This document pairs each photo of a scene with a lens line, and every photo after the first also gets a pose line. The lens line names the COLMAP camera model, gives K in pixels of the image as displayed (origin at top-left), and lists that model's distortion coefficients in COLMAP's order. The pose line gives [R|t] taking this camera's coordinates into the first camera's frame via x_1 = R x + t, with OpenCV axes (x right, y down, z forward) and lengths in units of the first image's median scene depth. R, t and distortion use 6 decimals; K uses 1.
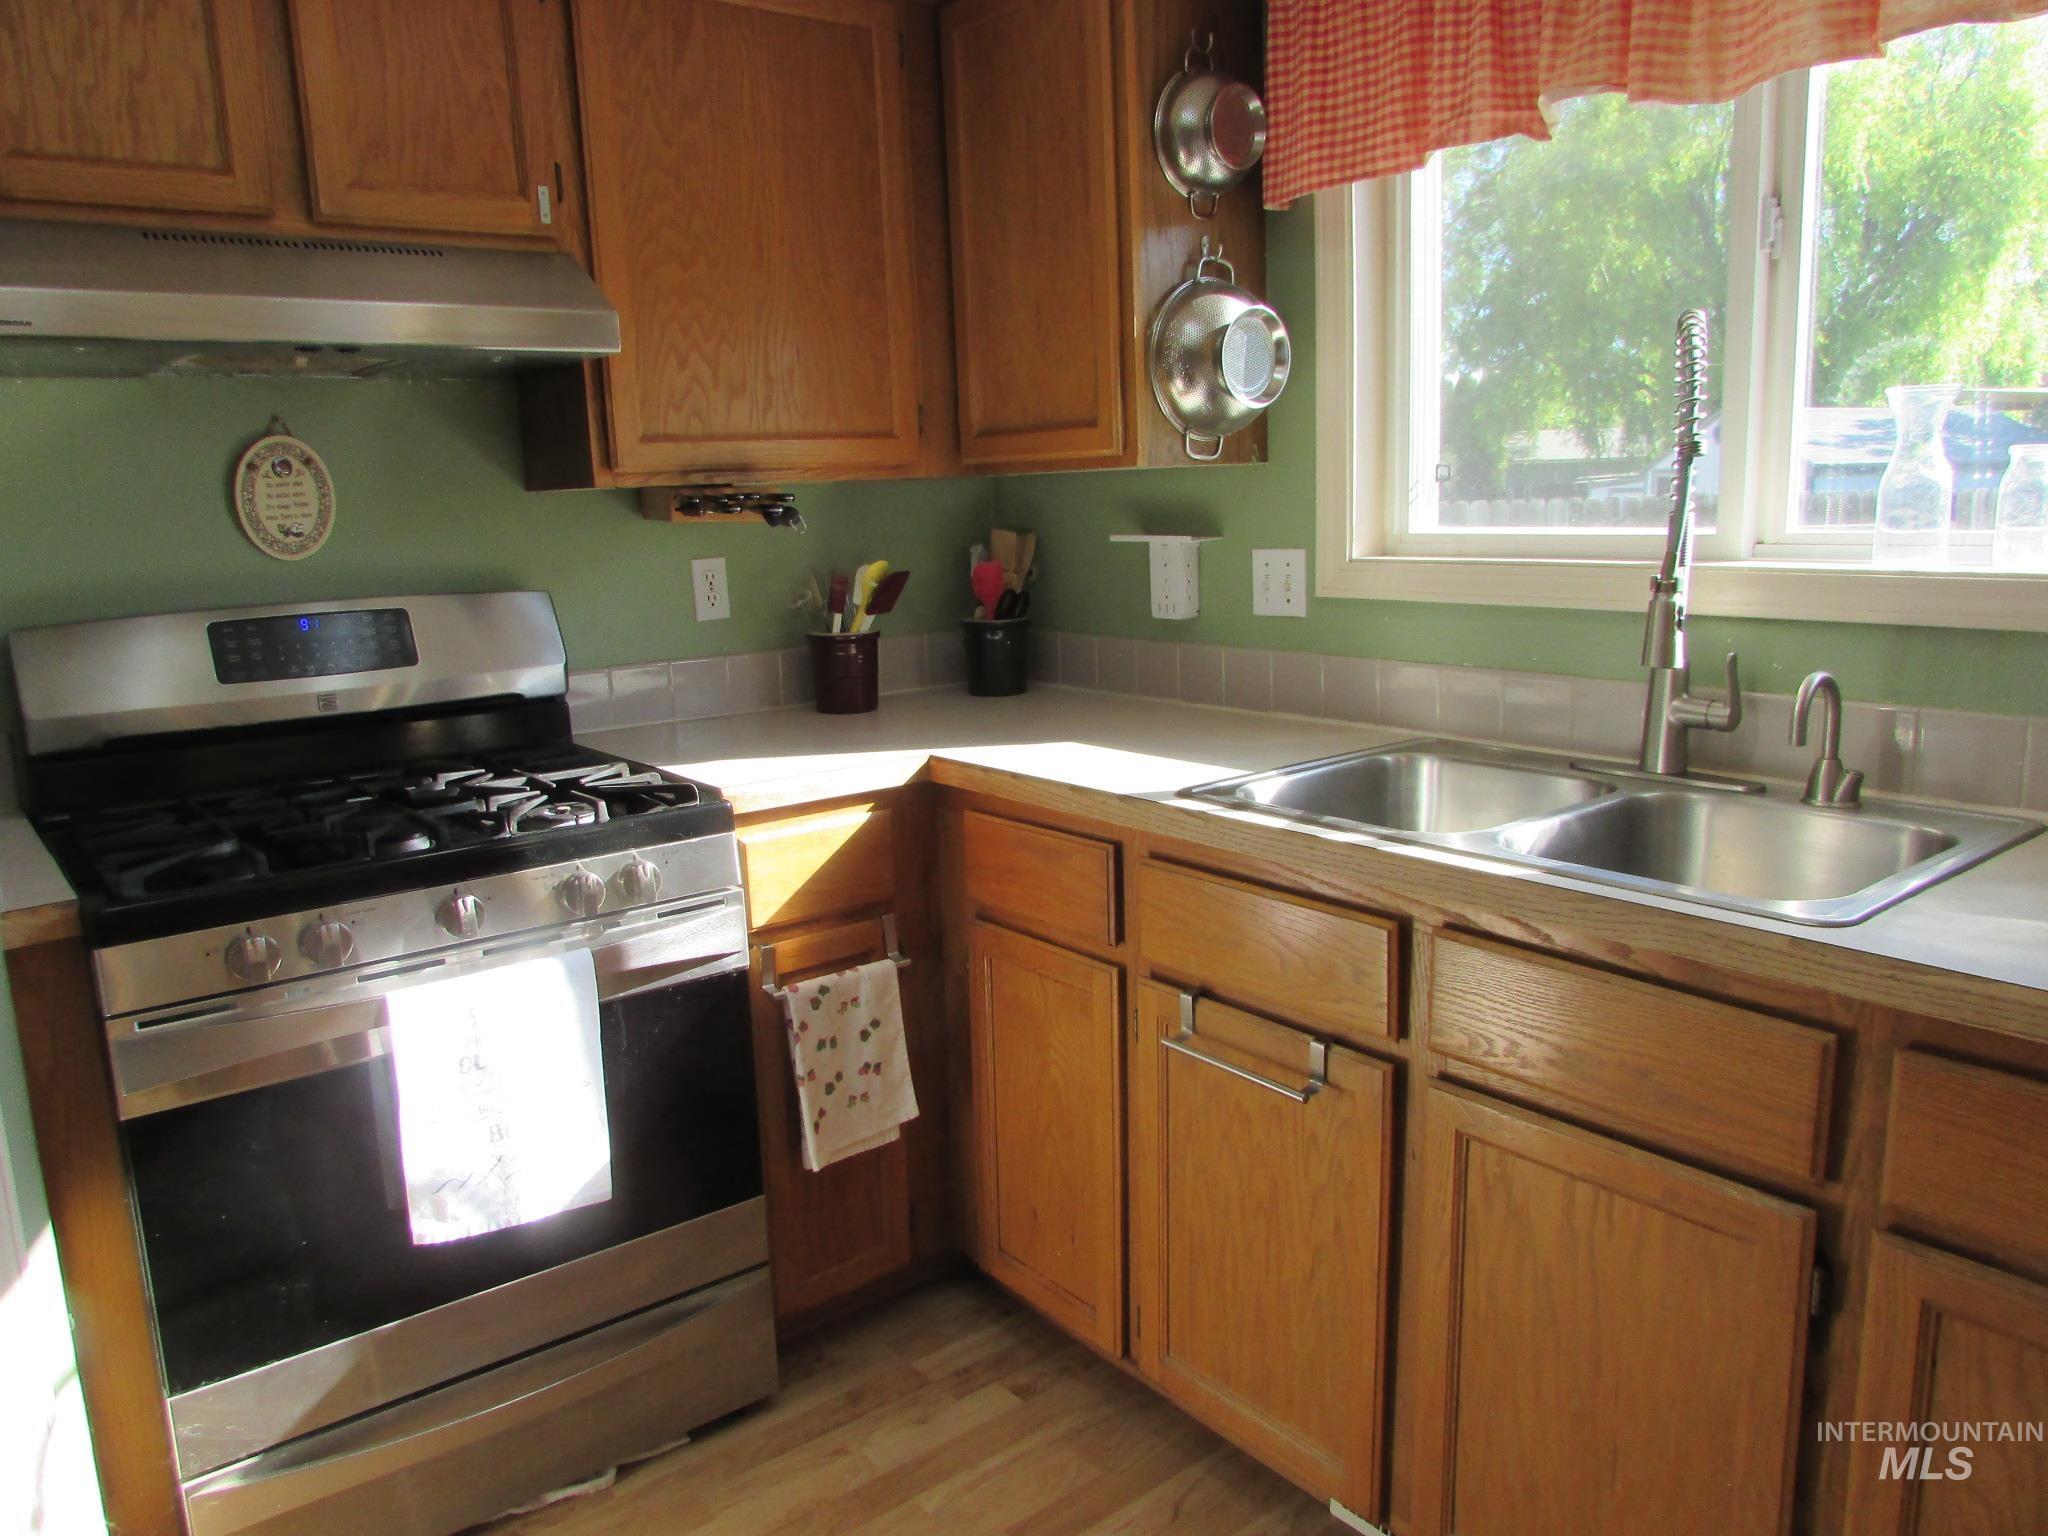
lens RADIAL K [[1453.9, 0, 1010.3], [0, 1453.9, 753.2], [0, 0, 1]] dist [-0.045443, 0.026619]
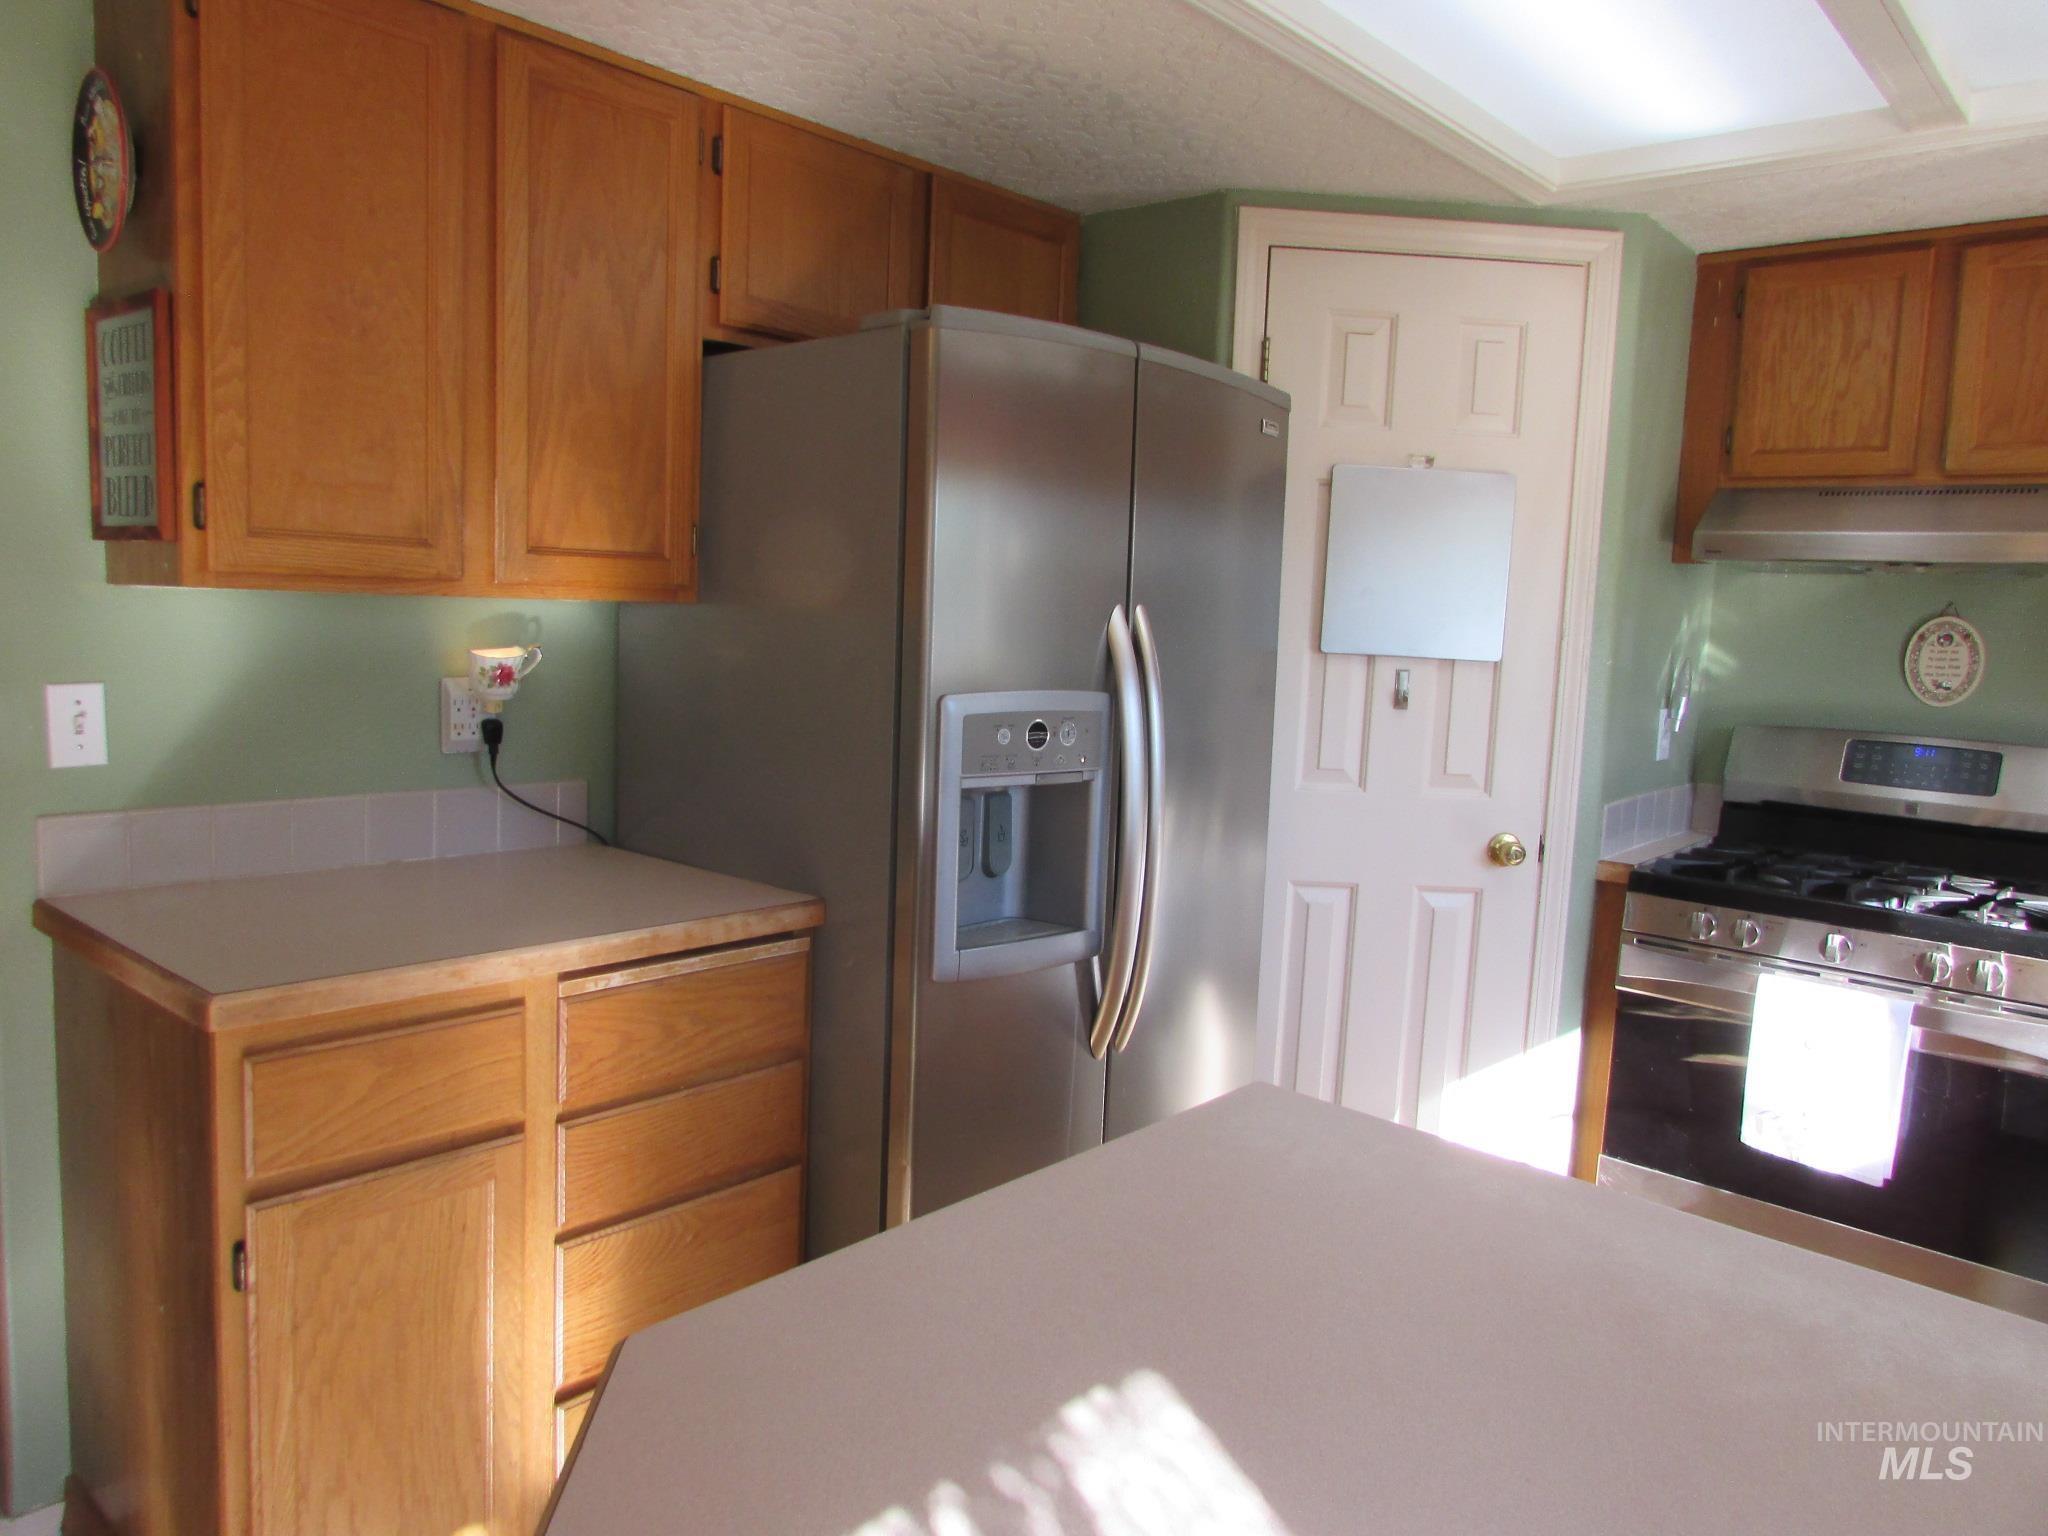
lens RADIAL K [[1453.9, 0, 1013.8], [0, 1453.9, 764.1], [0, 0, 1]] dist [-0.045443, 0.026619]
pose [[0.168260, 0.149216, -0.974383, 0.722598], [-0.223078, 0.968596, 0.109808, -0.035907], [0.960169, 0.198888, 0.196263, -0.105568]]
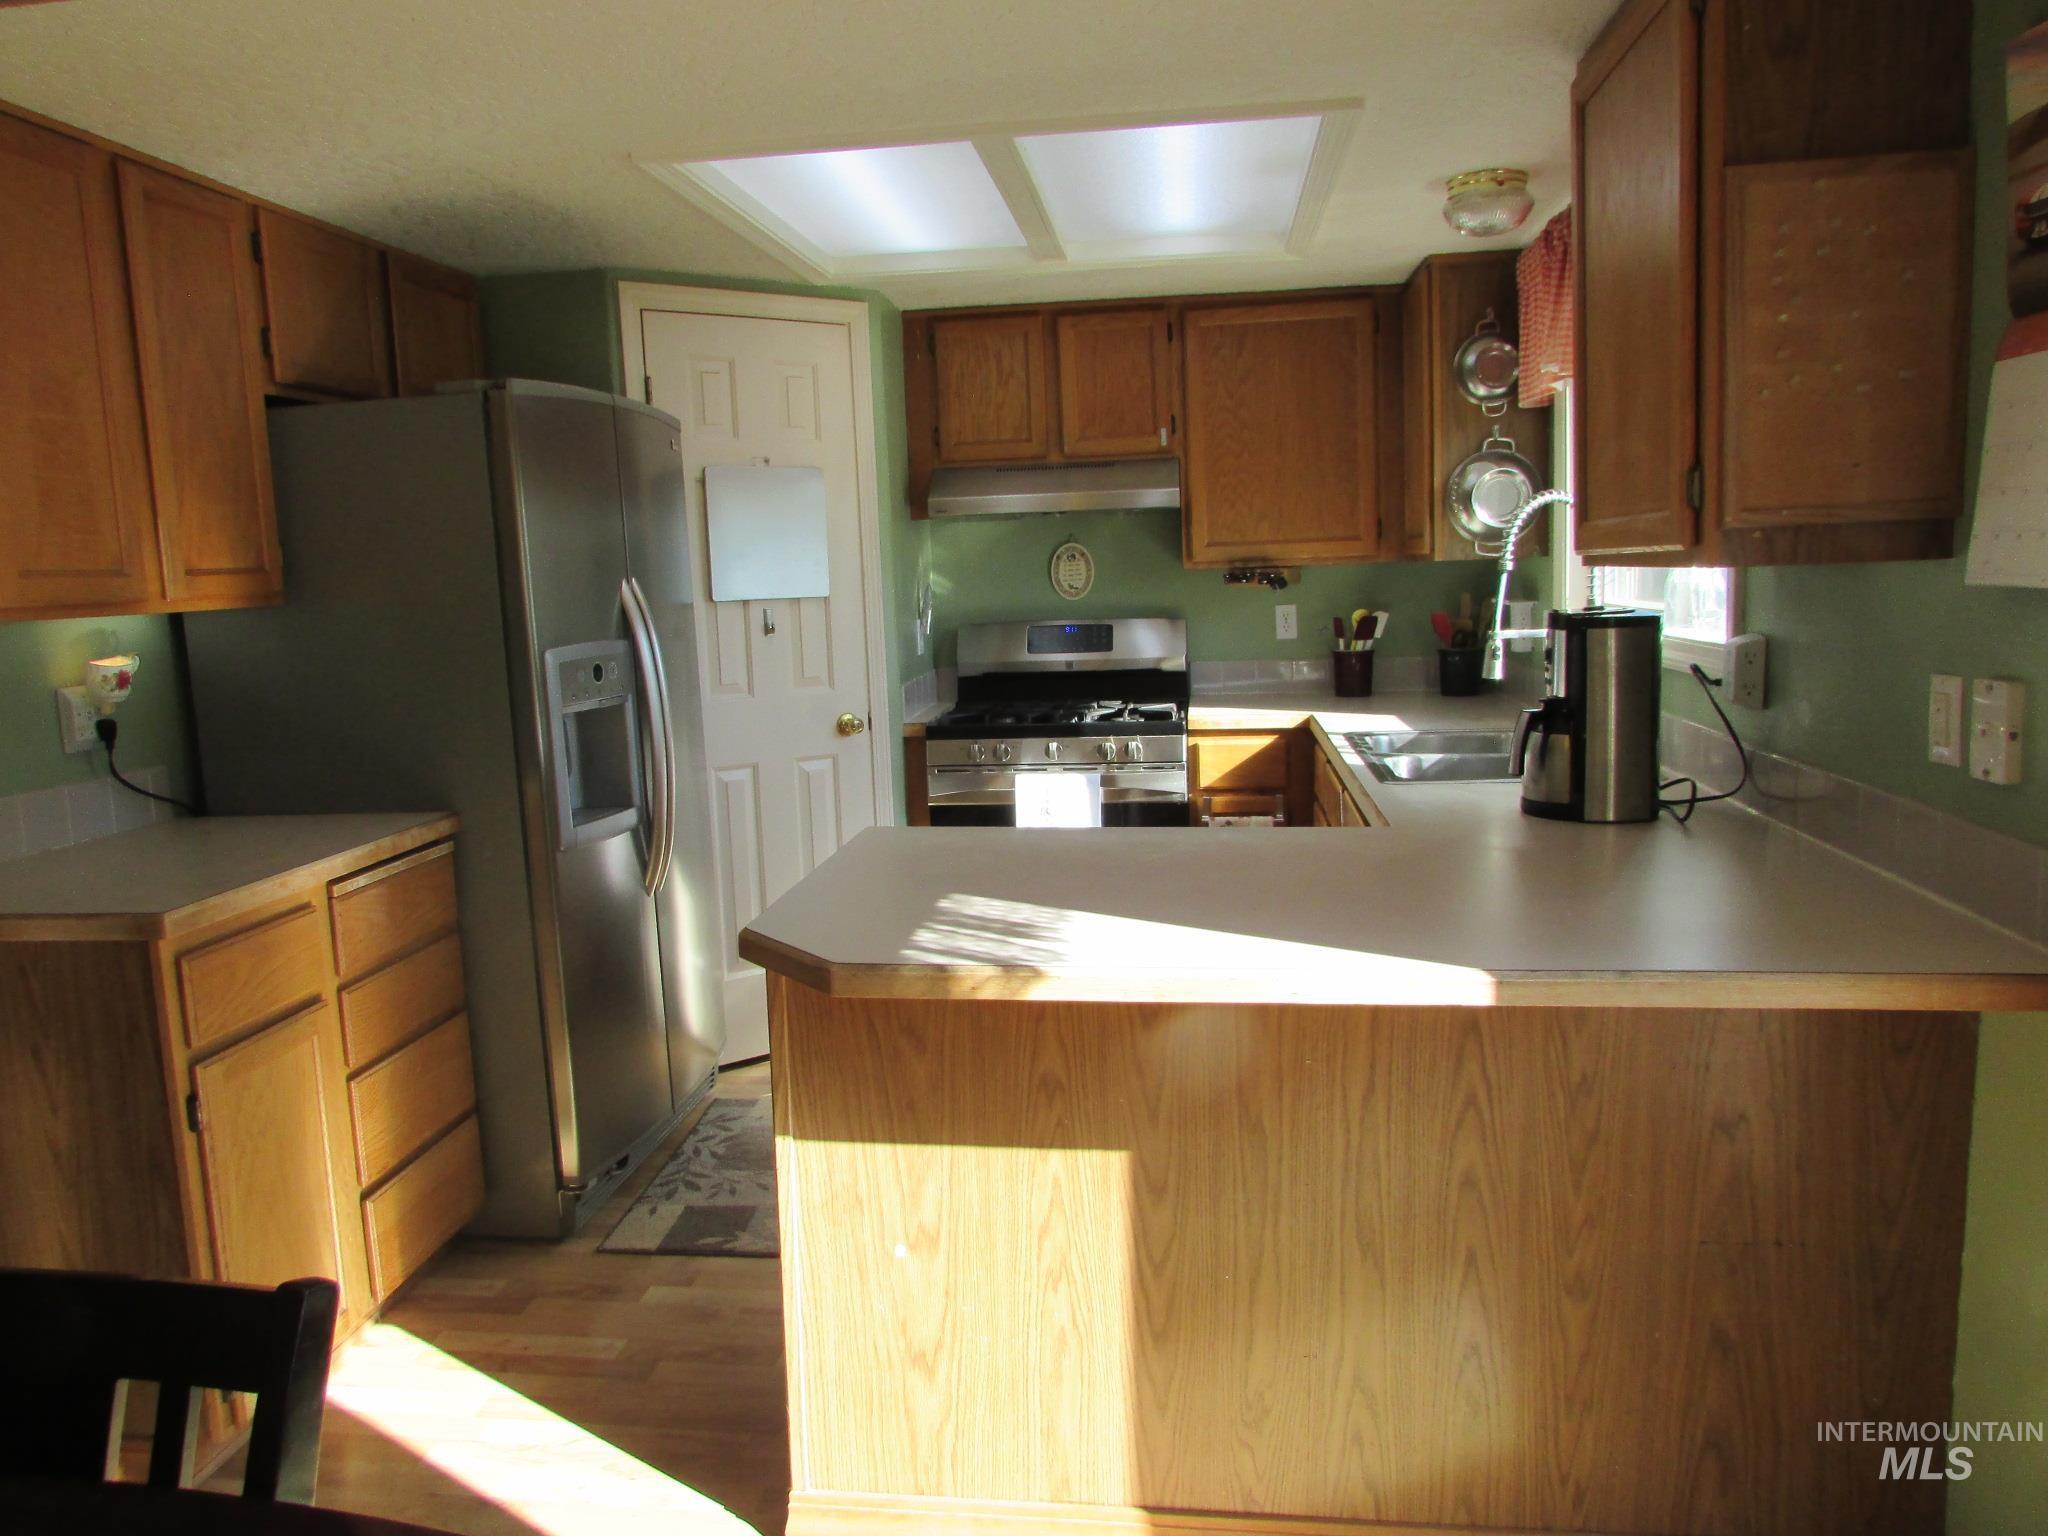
lens RADIAL K [[1453.9, 0, 1028.9], [0, 1453.9, 761.5], [0, 0, 1]] dist [-0.045443, 0.026619]
pose [[0.702162, 0.105442, -0.704166, 1.070068], [-0.113790, 0.992881, 0.035208, 0.039675], [0.702866, 0.055406, 0.709162, -0.612895]]
